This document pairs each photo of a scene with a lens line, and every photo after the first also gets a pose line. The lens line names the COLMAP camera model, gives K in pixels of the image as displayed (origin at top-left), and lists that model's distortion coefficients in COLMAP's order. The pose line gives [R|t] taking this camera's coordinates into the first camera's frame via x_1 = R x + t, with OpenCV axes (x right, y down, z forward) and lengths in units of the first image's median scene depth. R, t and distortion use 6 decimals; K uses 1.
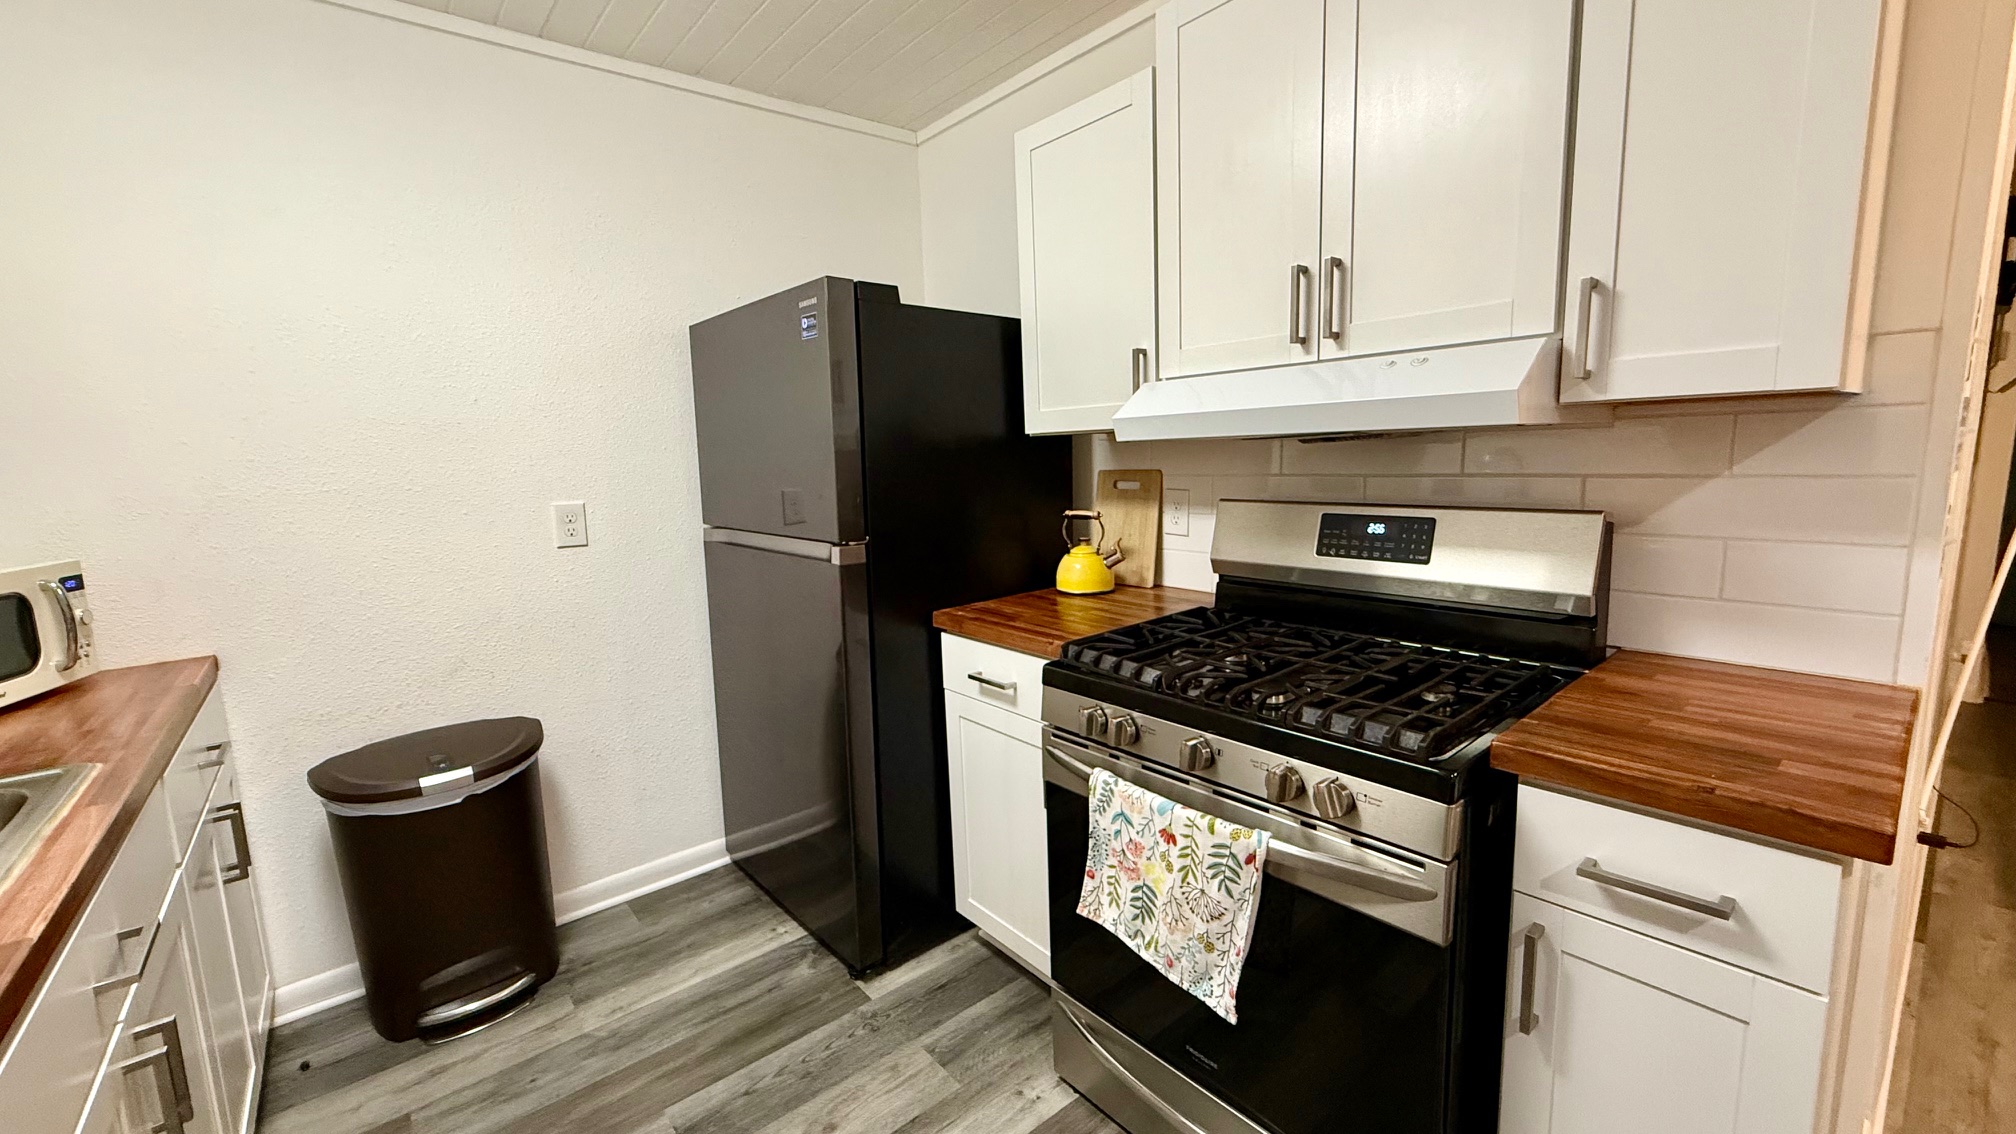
lens RADIAL K [[800.7, 0, 1000.0], [0, 800.7, 560.6], [0, 0, 1]] dist [-0.001981, -0.000659]
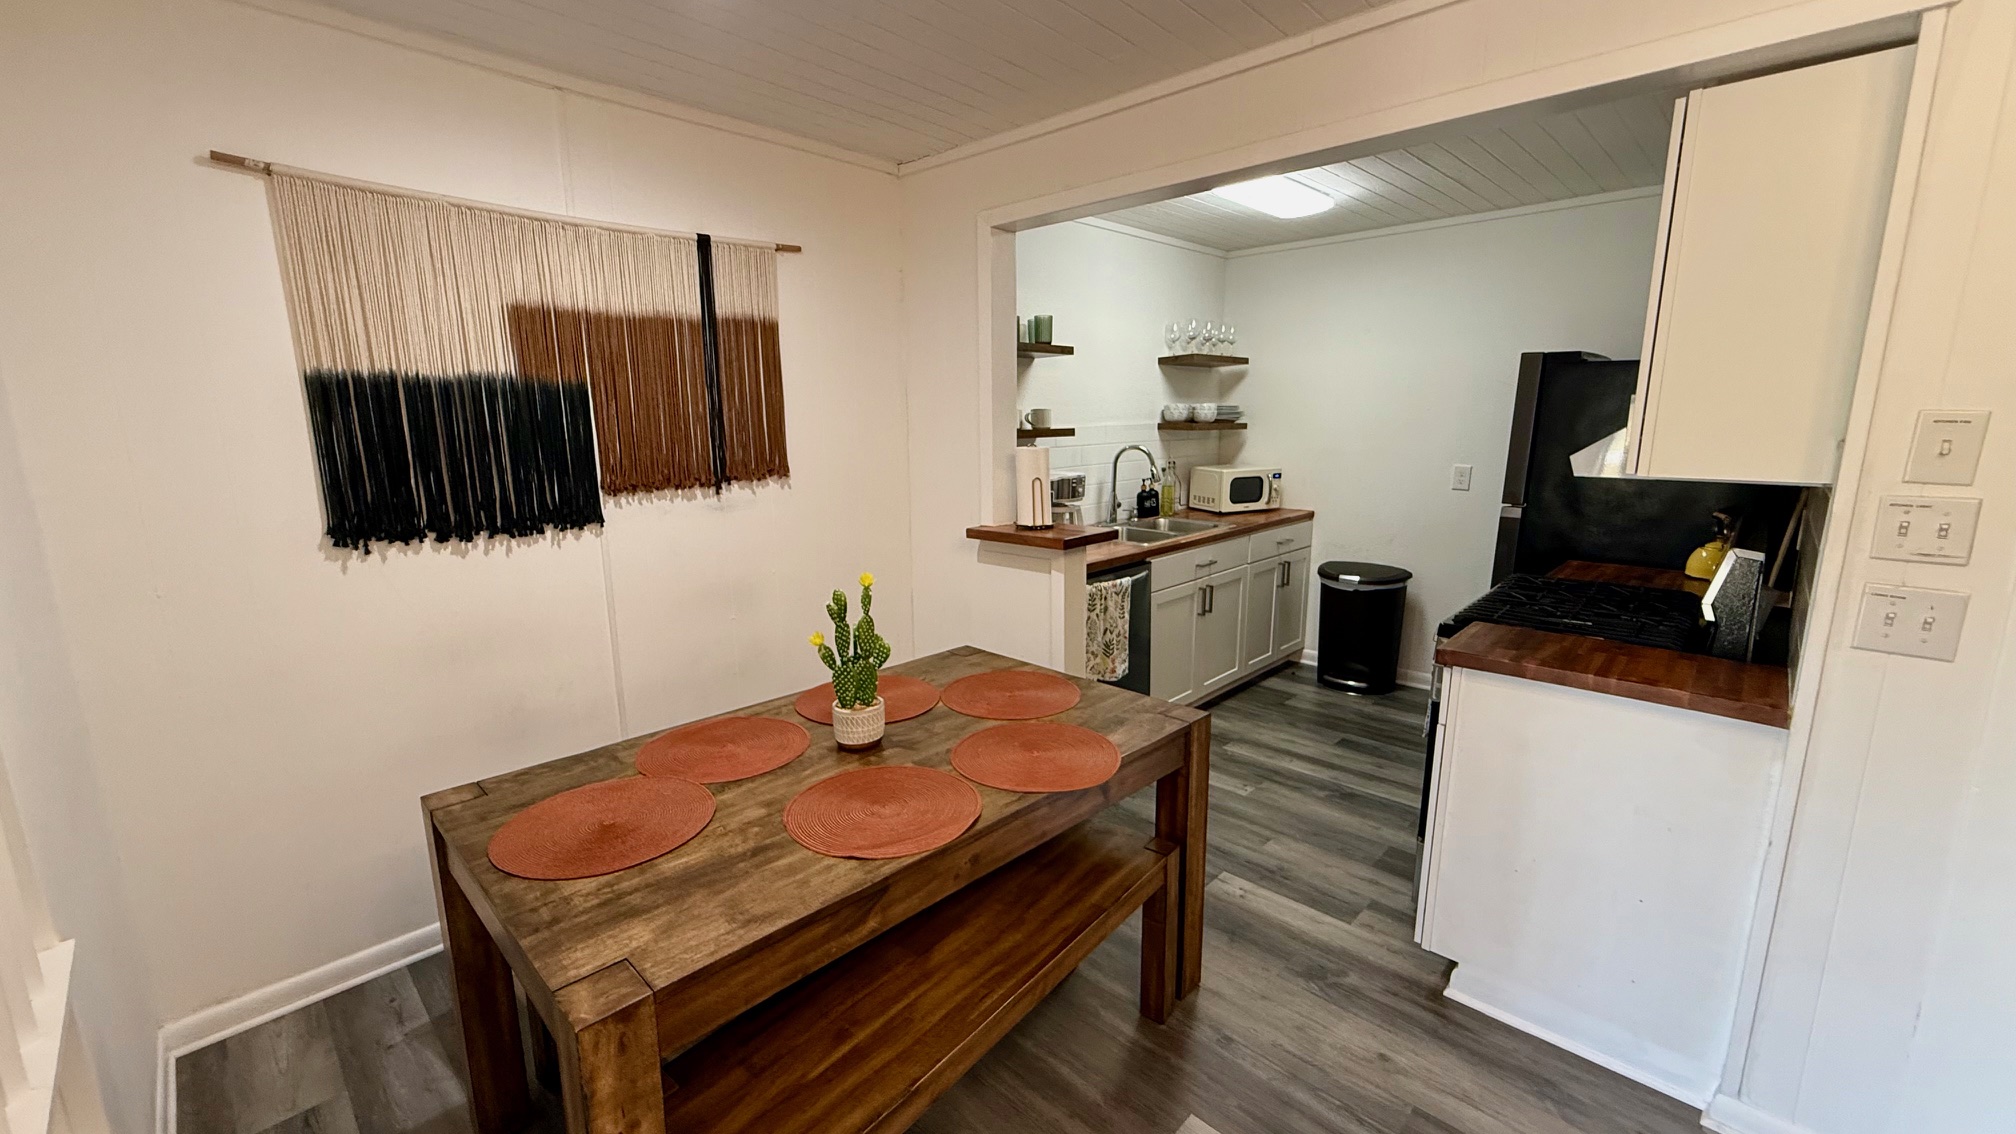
lens RADIAL K [[799.9, 0, 1003.6], [0, 799.9, 565.9], [0, 0, 1]] dist [-0.001927, -0.000158]
pose [[0.108043, 0.221678, -0.969116, 1.457874], [-0.135755, 0.968981, 0.206512, -0.107030], [0.984834, 0.109250, 0.134785, -0.307190]]
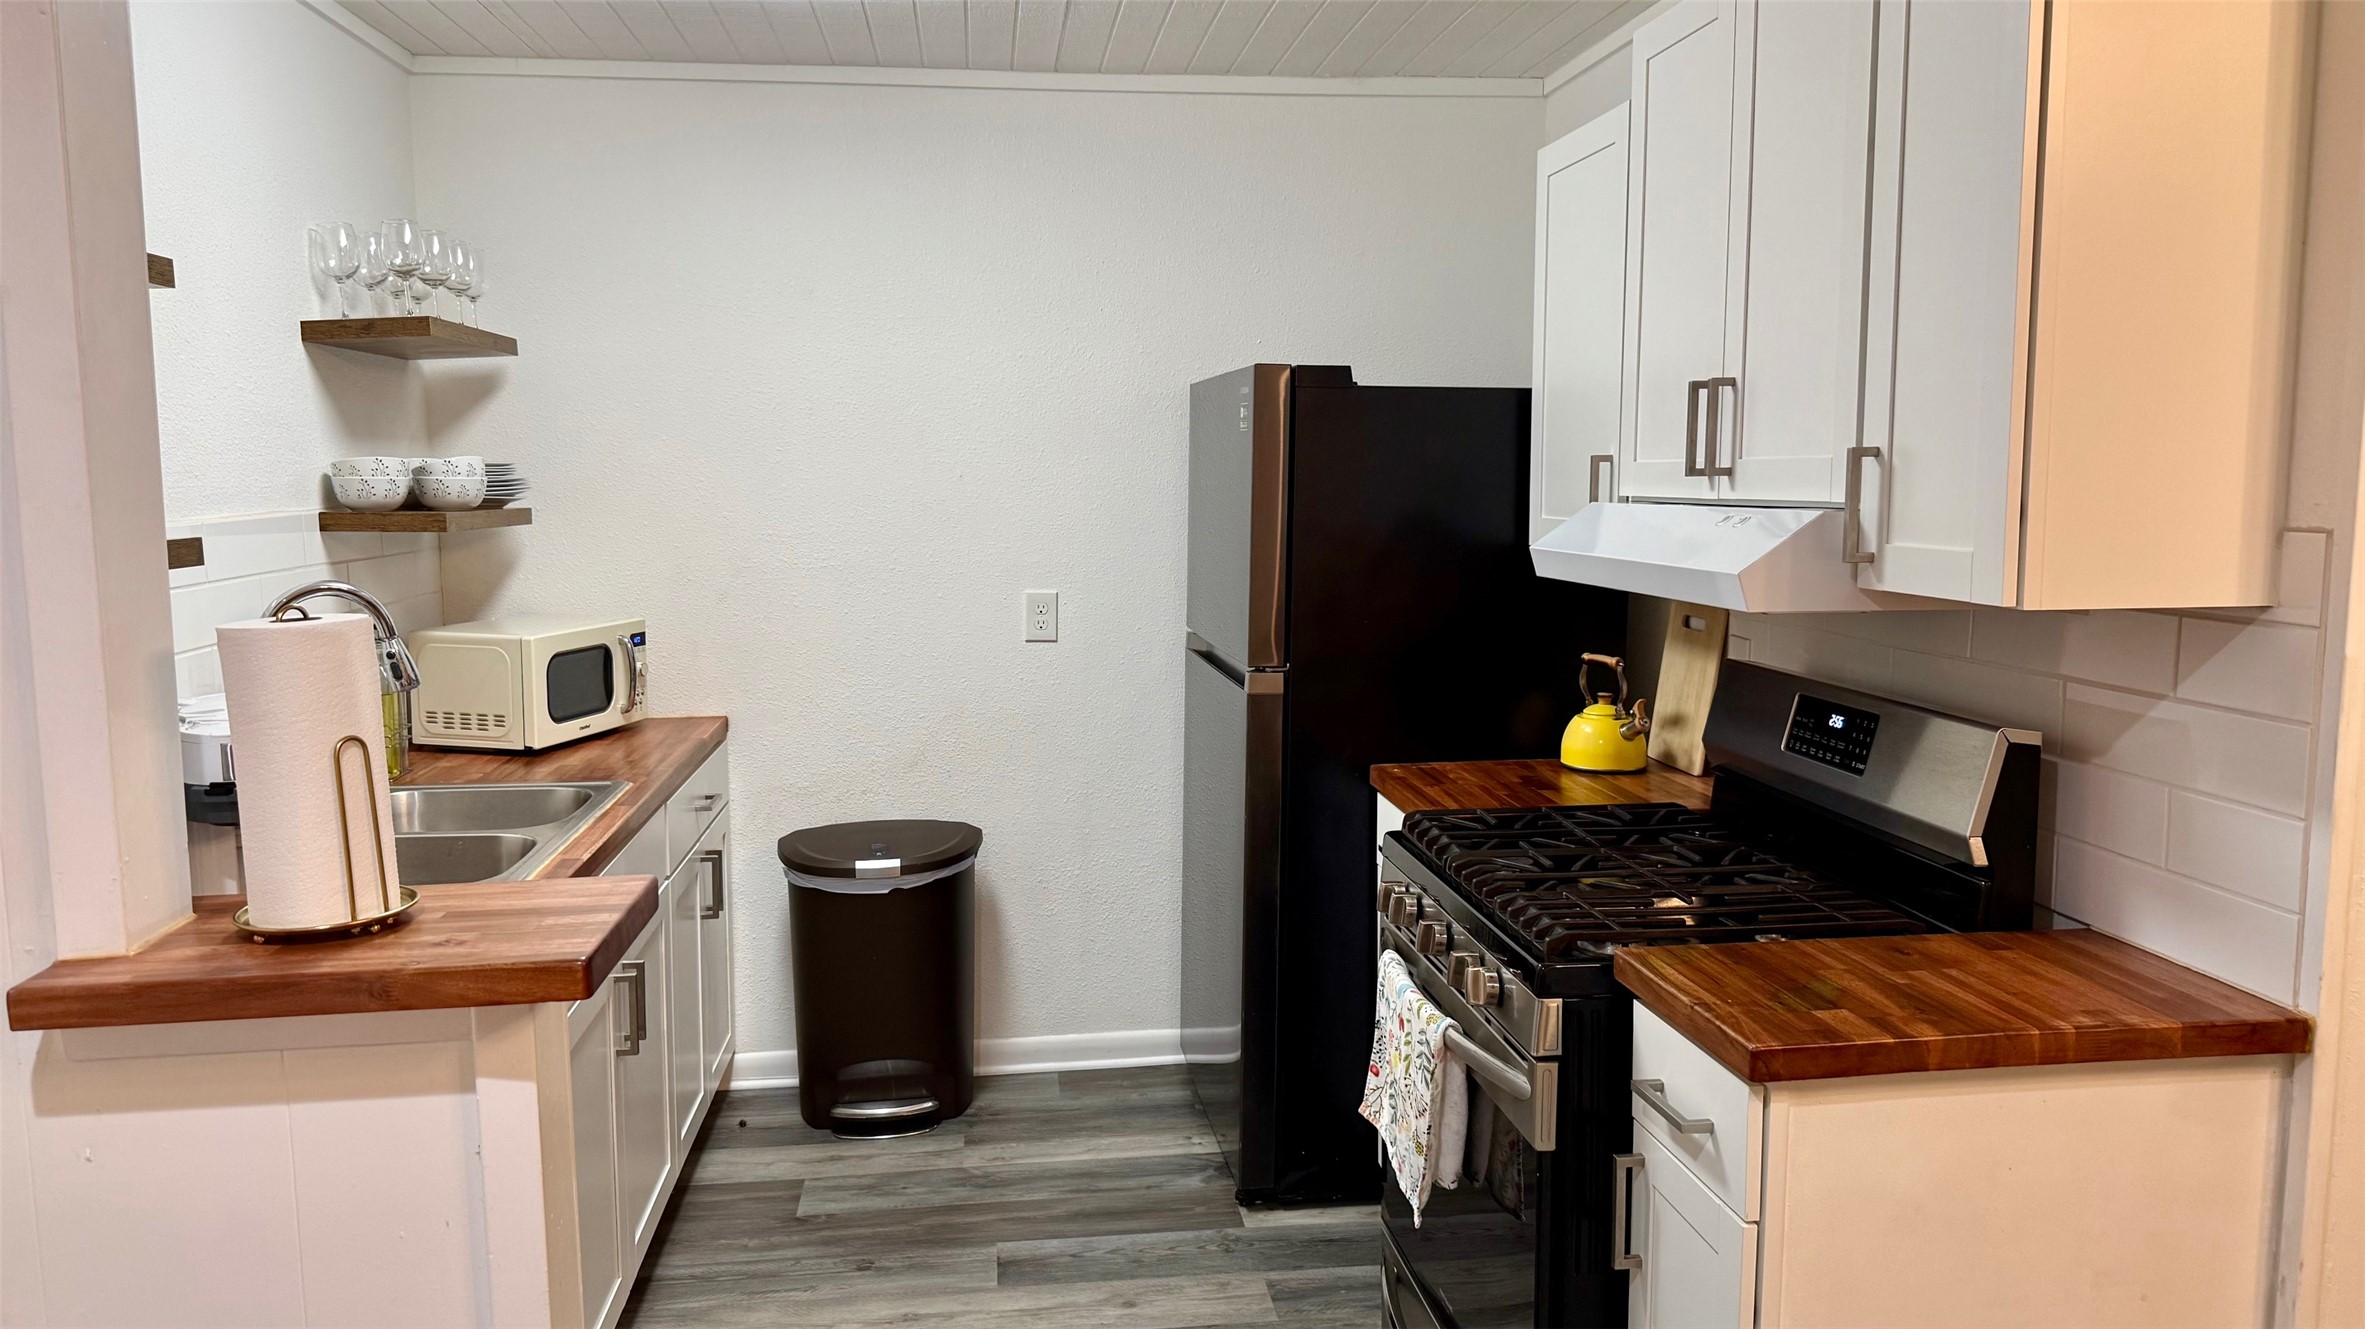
lens RADIAL K [[1645.6, 0, 1182.2], [0, 1645.6, 636.4], [0, 0, 1]] dist [0.084715, -0.002089]
pose [[0.841503, 0.087025, -0.533197, 0.703219], [-0.101432, 0.994840, 0.002289, -0.054498], [0.530645, 0.052157, 0.845988, -0.555189]]
